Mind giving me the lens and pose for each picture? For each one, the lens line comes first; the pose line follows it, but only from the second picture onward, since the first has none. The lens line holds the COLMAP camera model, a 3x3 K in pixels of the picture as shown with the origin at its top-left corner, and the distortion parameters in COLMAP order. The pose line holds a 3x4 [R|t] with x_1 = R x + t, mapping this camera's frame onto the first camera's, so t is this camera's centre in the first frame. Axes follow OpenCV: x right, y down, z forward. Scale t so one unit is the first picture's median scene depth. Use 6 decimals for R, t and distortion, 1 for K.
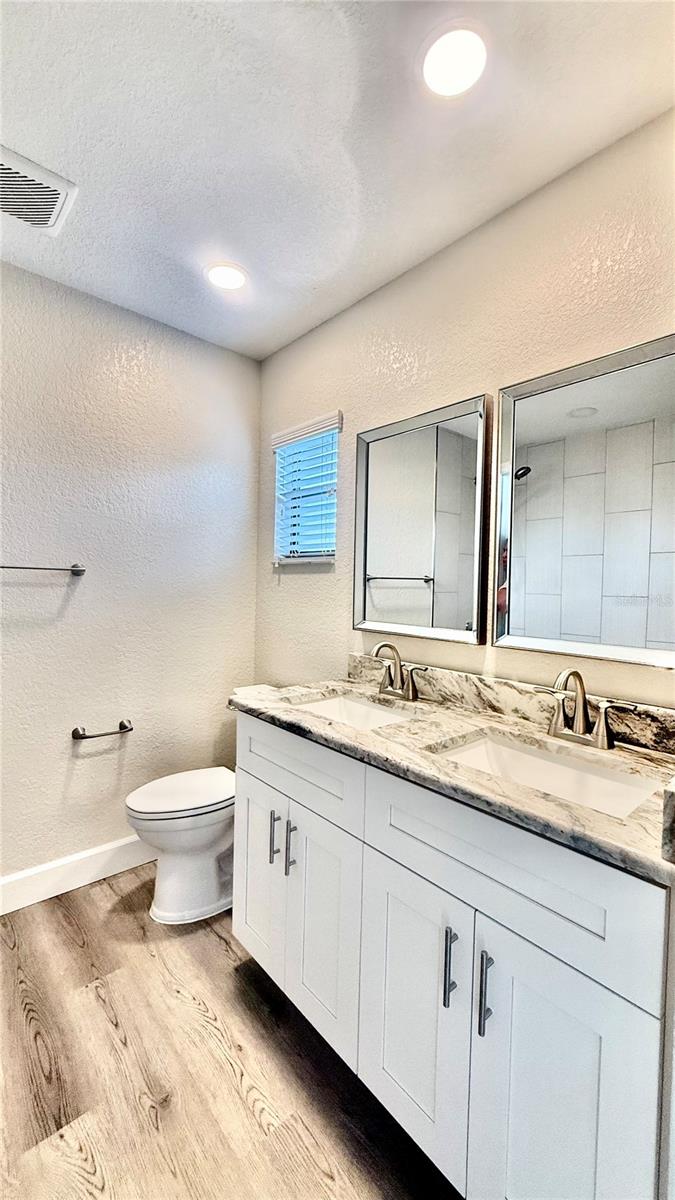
lens RADIAL K [[479.8, 0, 337.5], [0, 479.8, 600.0], [0, 0, 1]] dist [0.008360, 0.000428]
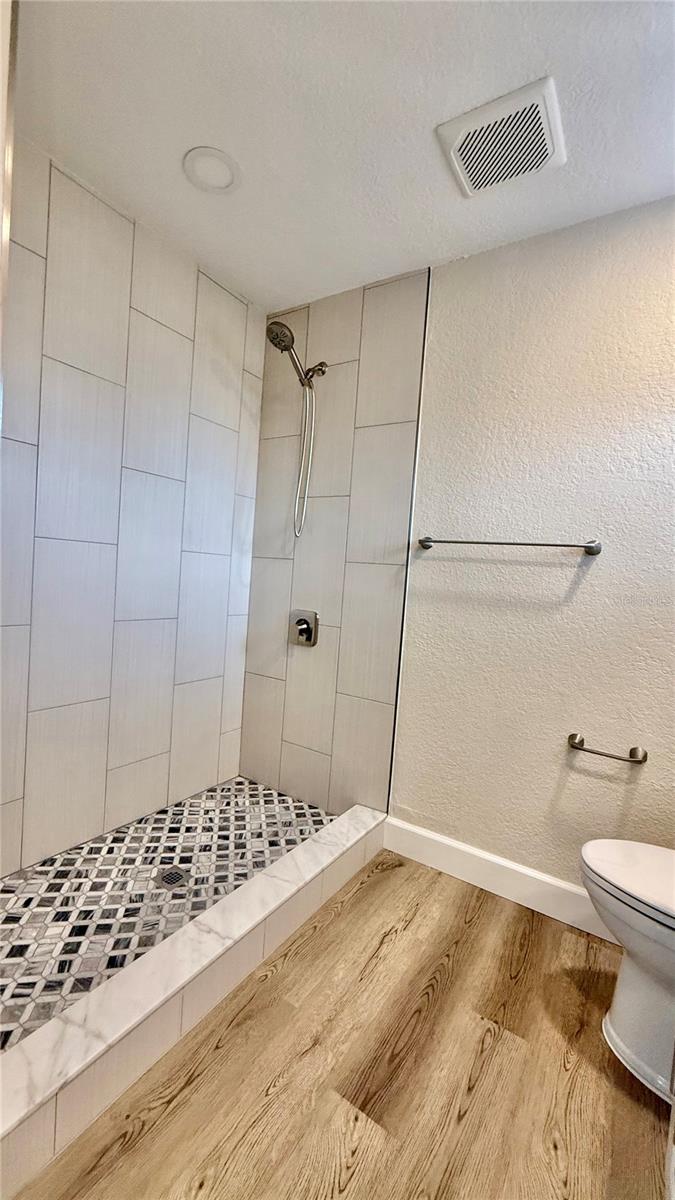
lens RADIAL K [[479.7, 0, 337.5], [0, 479.7, 600.0], [0, 0, 1]] dist [0.000094, 0.000197]
pose [[0.269398, 0.045211, -0.961967, 0.174271], [-0.089941, 0.995713, 0.021609, 0.058110], [0.958820, 0.080699, 0.272309, 0.409946]]
